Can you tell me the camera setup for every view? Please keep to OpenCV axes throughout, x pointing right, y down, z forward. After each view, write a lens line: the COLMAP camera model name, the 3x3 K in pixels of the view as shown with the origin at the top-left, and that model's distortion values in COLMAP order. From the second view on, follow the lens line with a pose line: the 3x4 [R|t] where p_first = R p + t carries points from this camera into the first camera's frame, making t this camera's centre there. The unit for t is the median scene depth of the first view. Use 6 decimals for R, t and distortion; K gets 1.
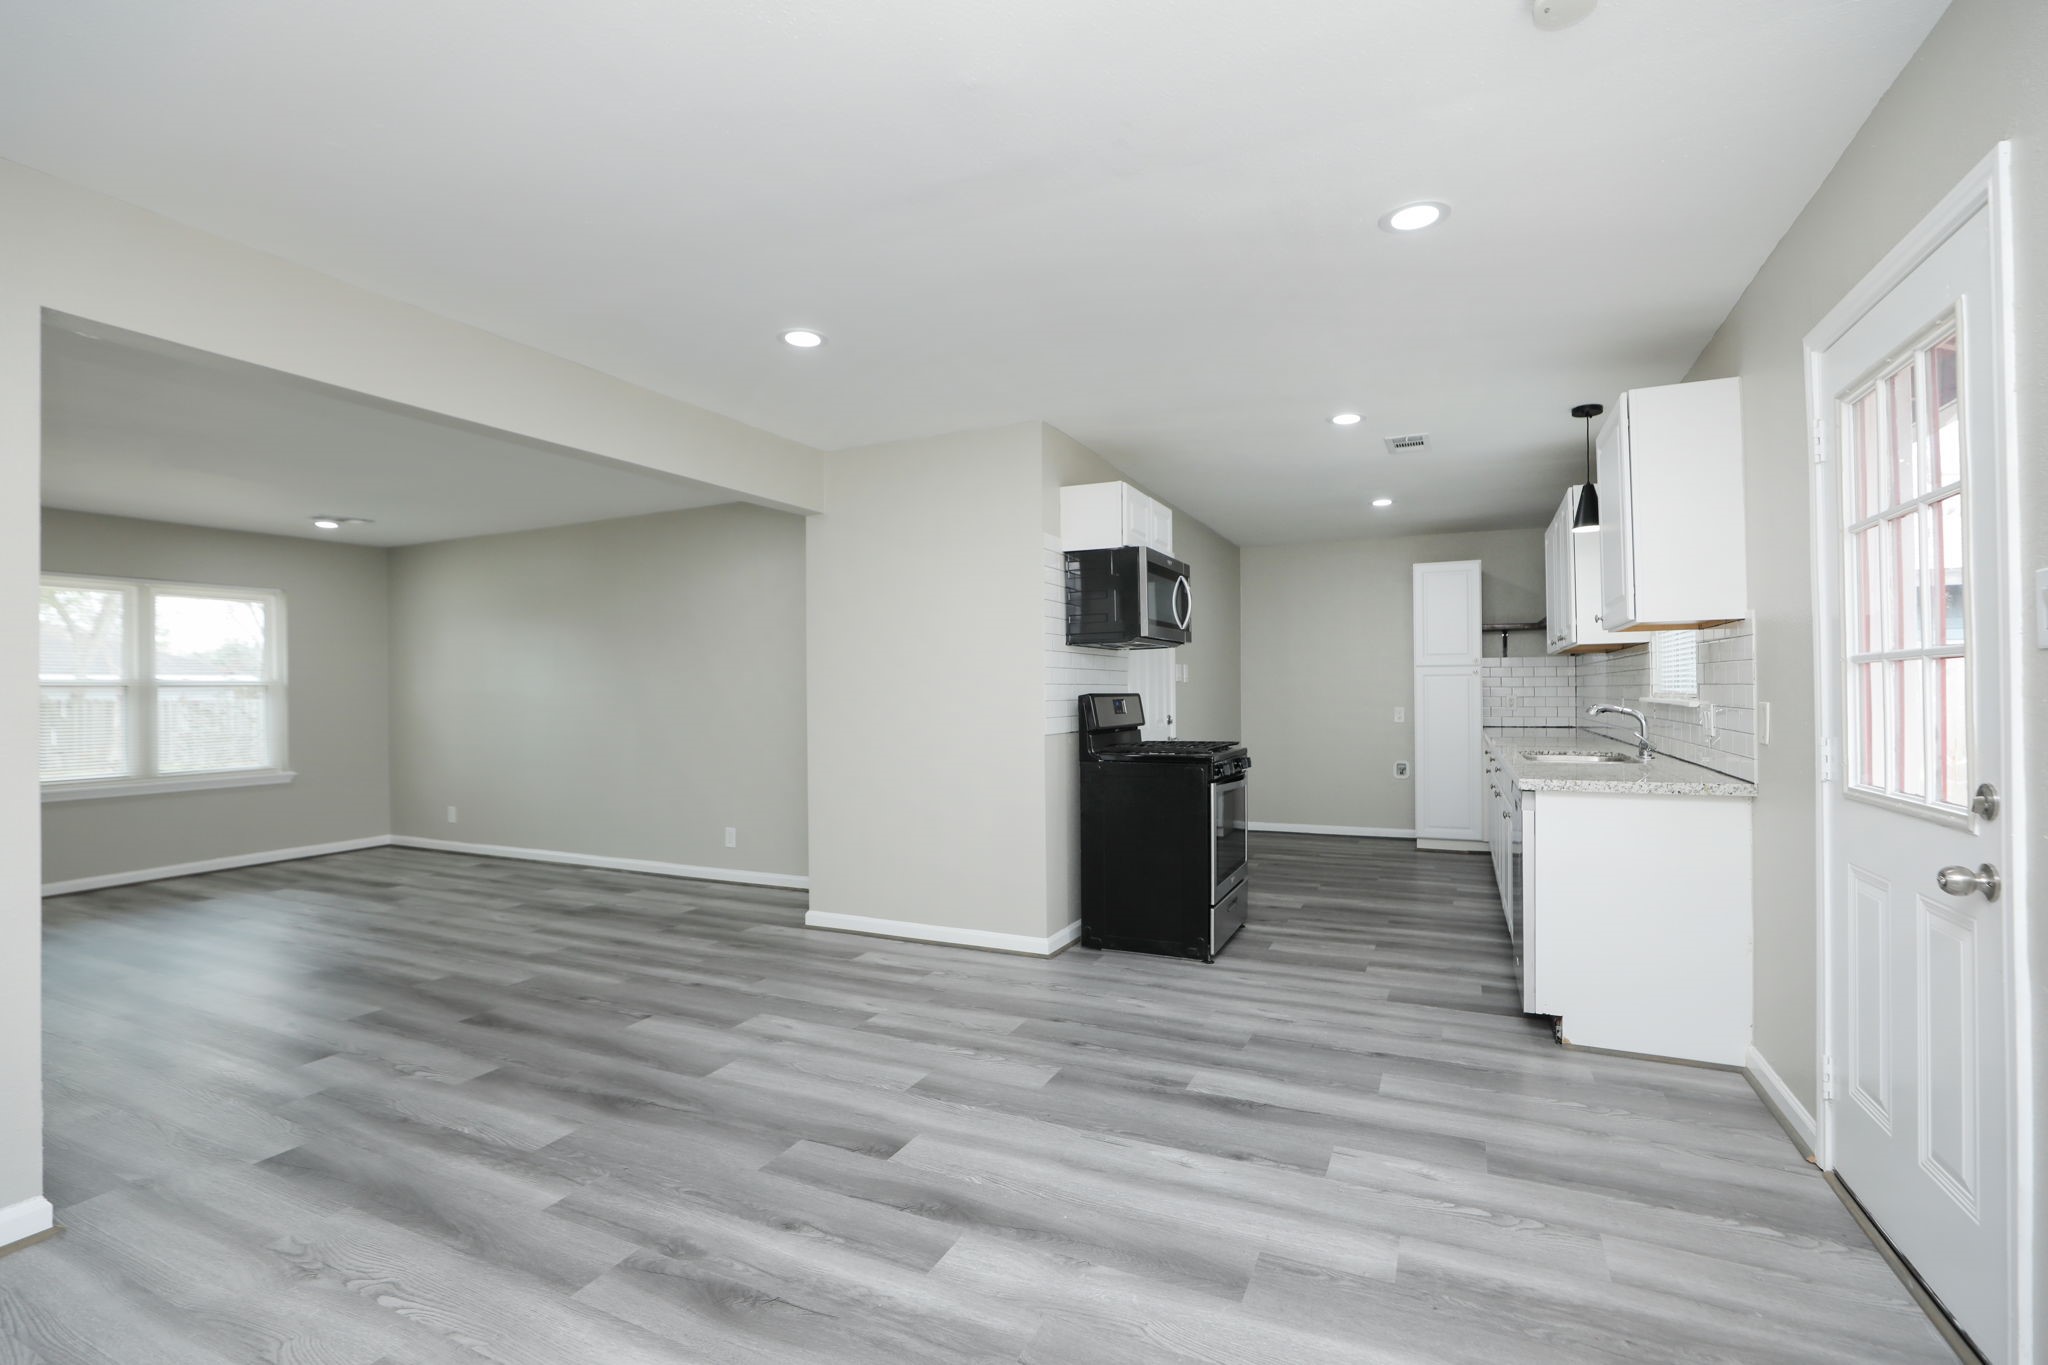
lens RADIAL K [[932.7, 0, 1022.7], [0, 932.7, 687.2], [0, 0, 1]] dist [-0.044111, 0.012564]
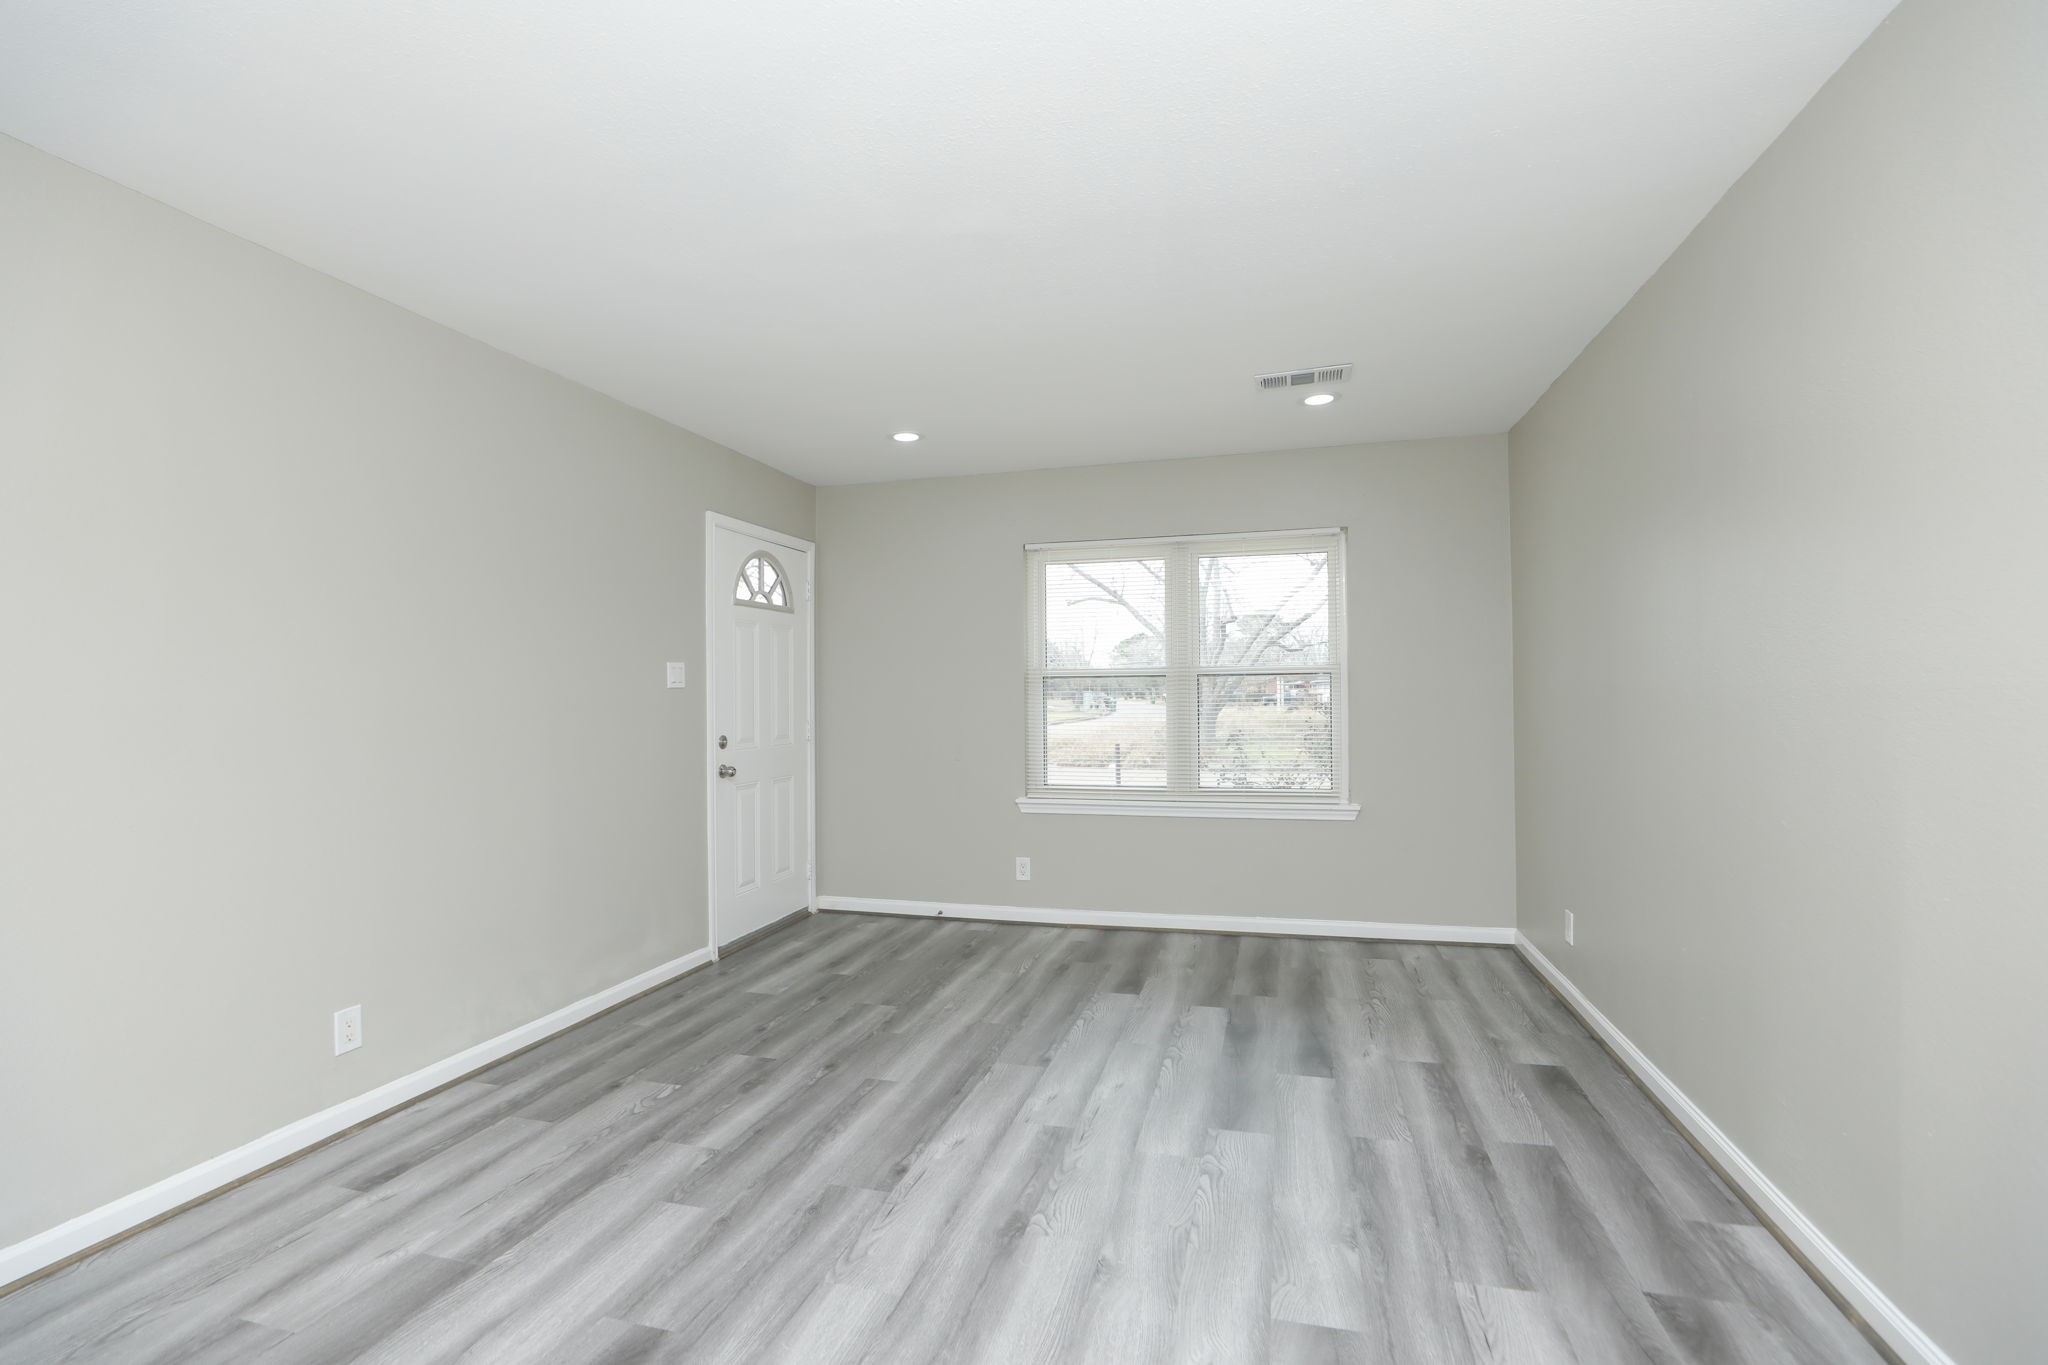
lens RADIAL K [[932.7, 0, 1022.7], [0, 932.7, 687.2], [0, 0, 1]] dist [-0.044111, 0.012564]
pose [[0.167950, 0.002441, -0.985792, -0.369073], [0.012840, 0.999907, 0.004664, 0.004032], [0.985712, -0.013441, 0.167903, 1.279892]]
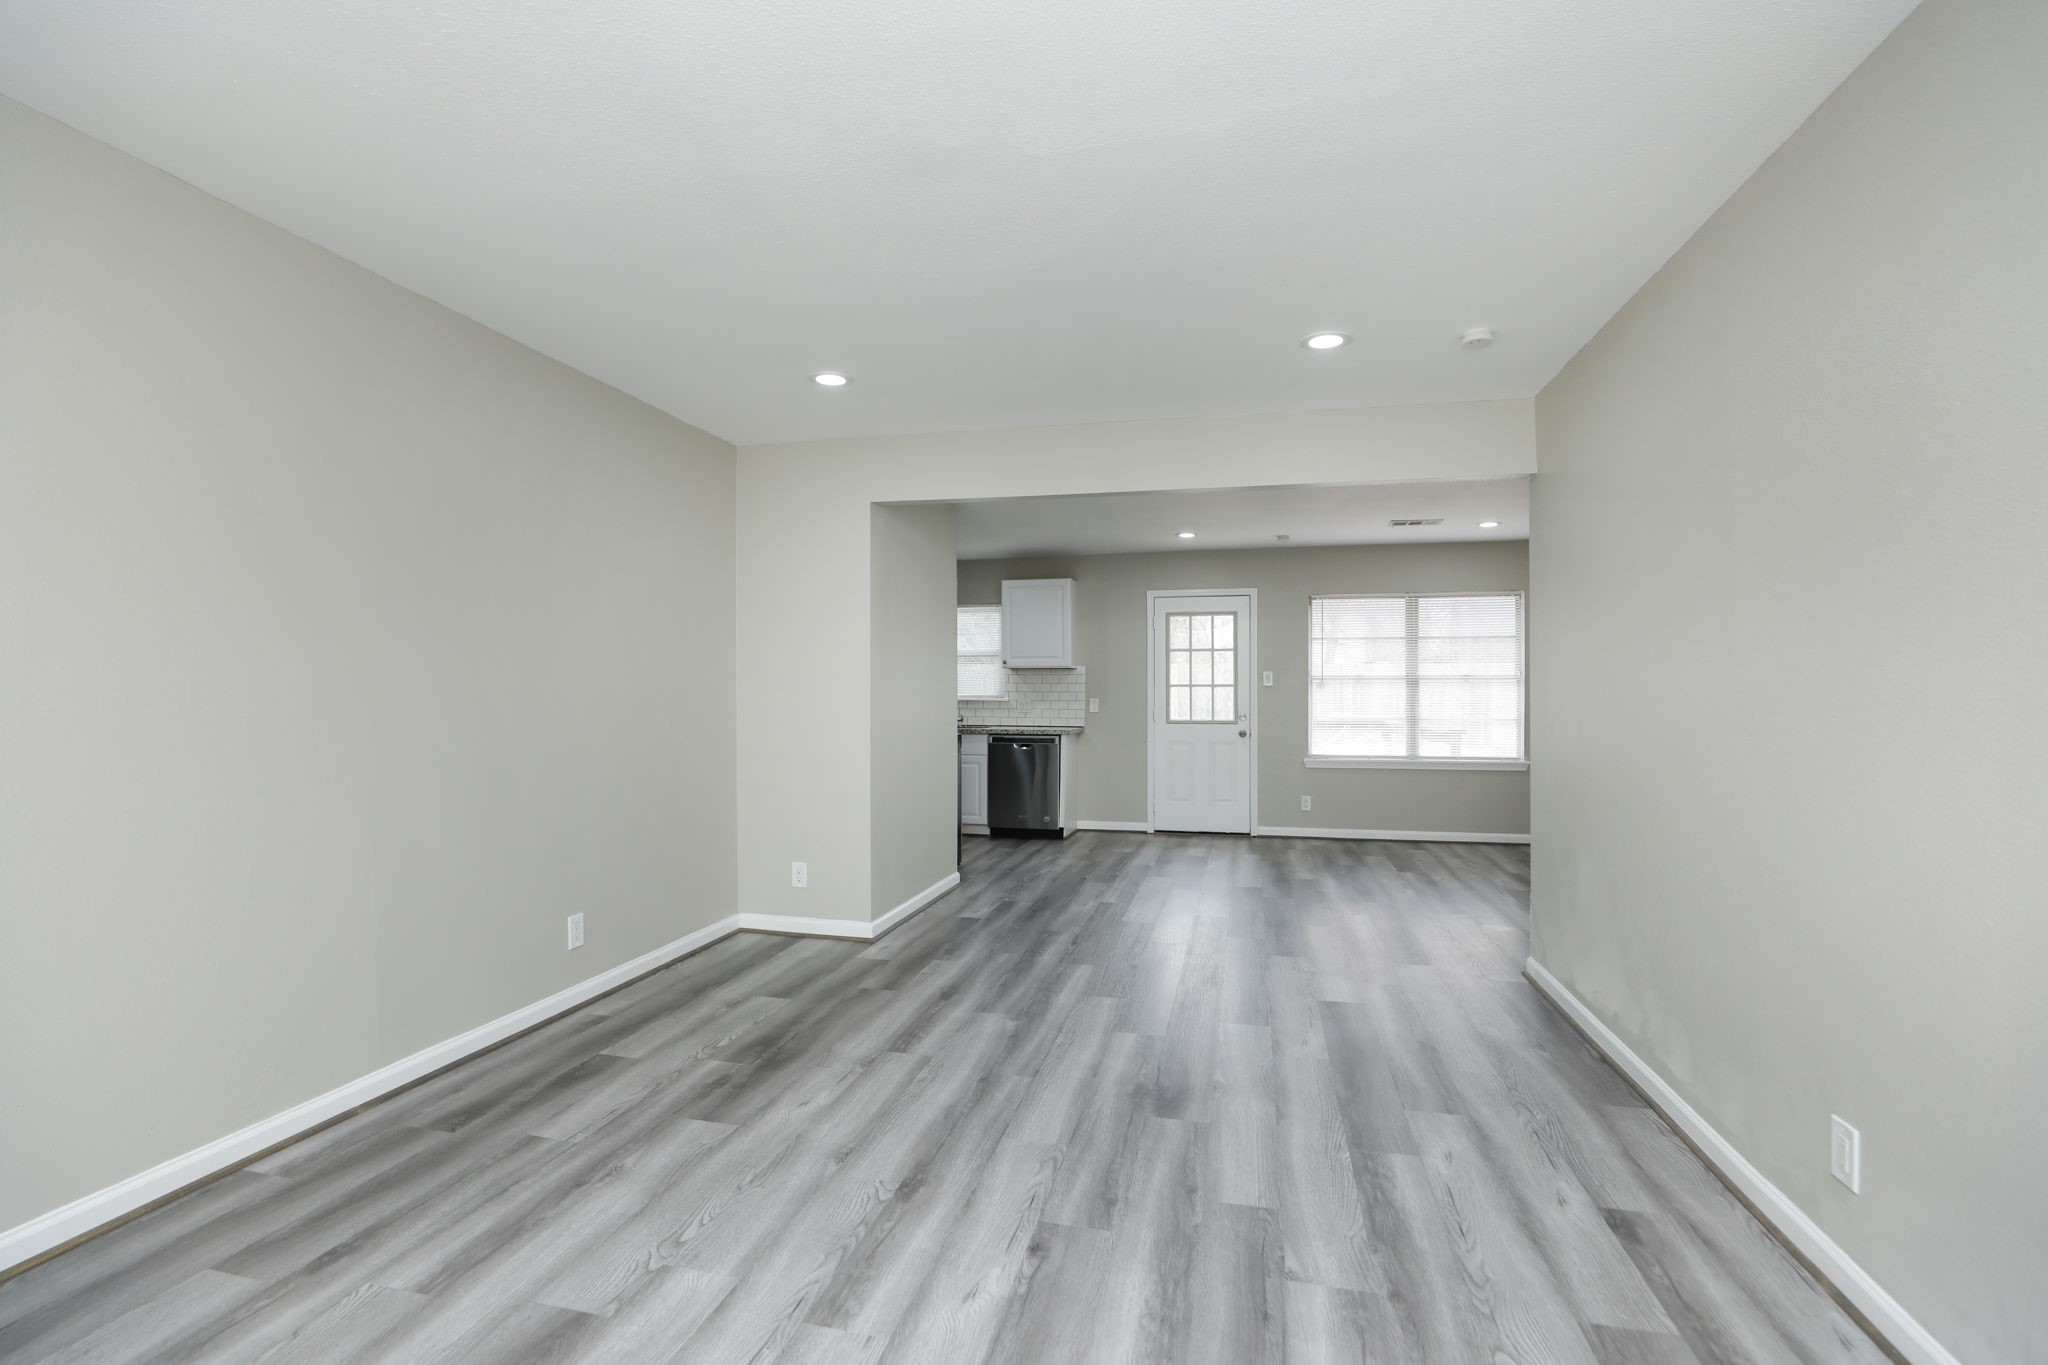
lens RADIAL K [[932.7, 0, 1022.7], [0, 932.7, 687.2], [0, 0, 1]] dist [-0.044111, 0.012564]
pose [[-0.202047, 0.015222, 0.979257, -1.624020], [-0.002588, 0.999867, -0.016076, 0.023319], [-0.979372, -0.005782, -0.201981, 1.427078]]
